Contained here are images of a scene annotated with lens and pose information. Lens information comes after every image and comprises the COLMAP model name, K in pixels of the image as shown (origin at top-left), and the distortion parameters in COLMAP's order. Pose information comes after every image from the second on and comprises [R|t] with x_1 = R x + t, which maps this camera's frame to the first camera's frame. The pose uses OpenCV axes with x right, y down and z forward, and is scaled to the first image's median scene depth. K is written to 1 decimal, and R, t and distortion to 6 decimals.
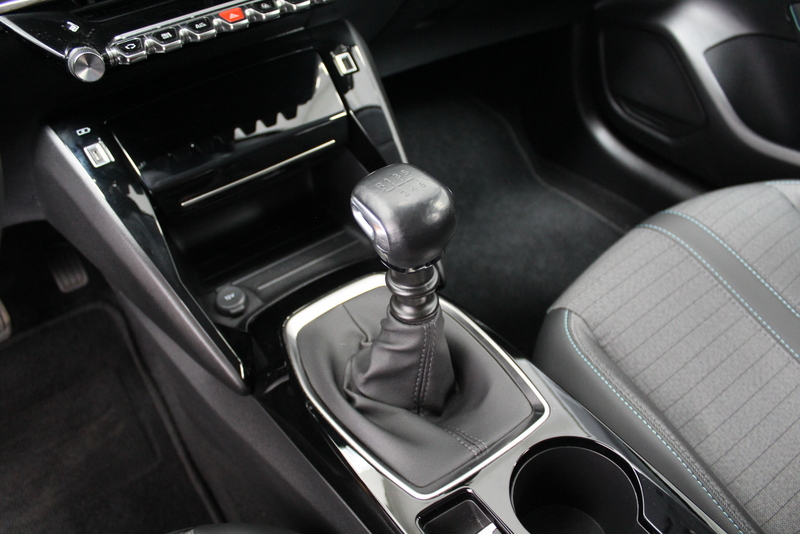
lens RADIAL K [[668.5, 0, 421.0], [0, 668.5, 253.9], [0, 0, 1]] dist [-0.154437, 0.122717]
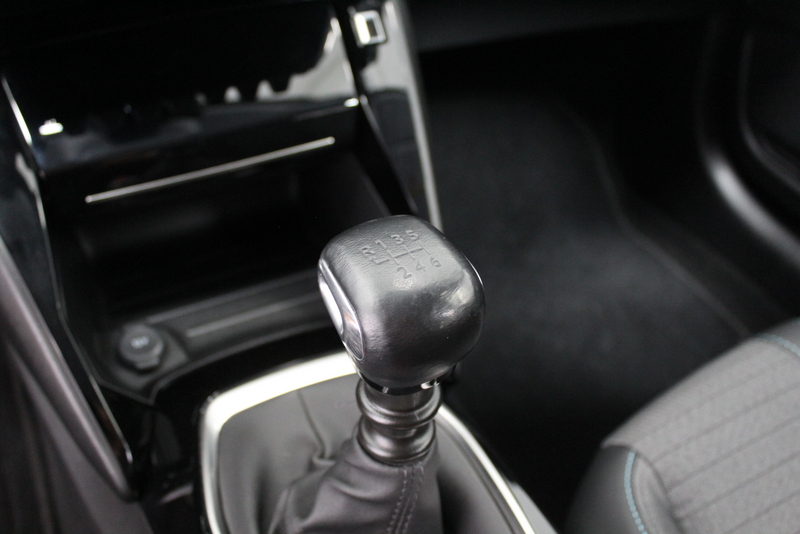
lens RADIAL K [[876.9, 0, 421.5], [0, 876.9, 261.7], [0, 0, 1]] dist [-0.056805, 0.000000]
pose [[0.984827, 0.169630, -0.036633, 0.012428], [-0.170007, 0.985415, -0.007403, -0.061090], [0.034843, 0.013519, 0.999301, 0.124751]]
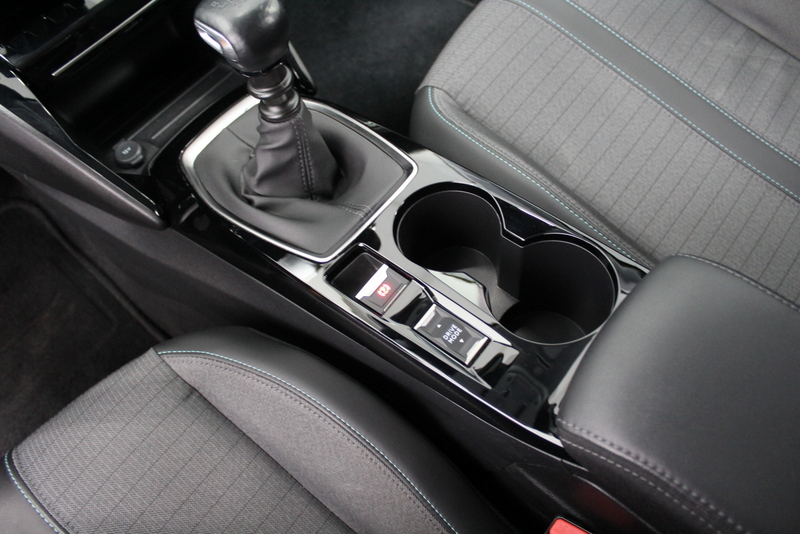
lens RADIAL K [[668.5, 0, 418.2], [0, 668.5, 250.4], [0, 0, 1]] dist [-0.154437, 0.122717]
pose [[0.966082, -0.248553, 0.070049, 0.058066], [0.223376, 0.940443, 0.256263, 0.055134], [-0.129573, -0.231924, 0.964065, -0.127808]]
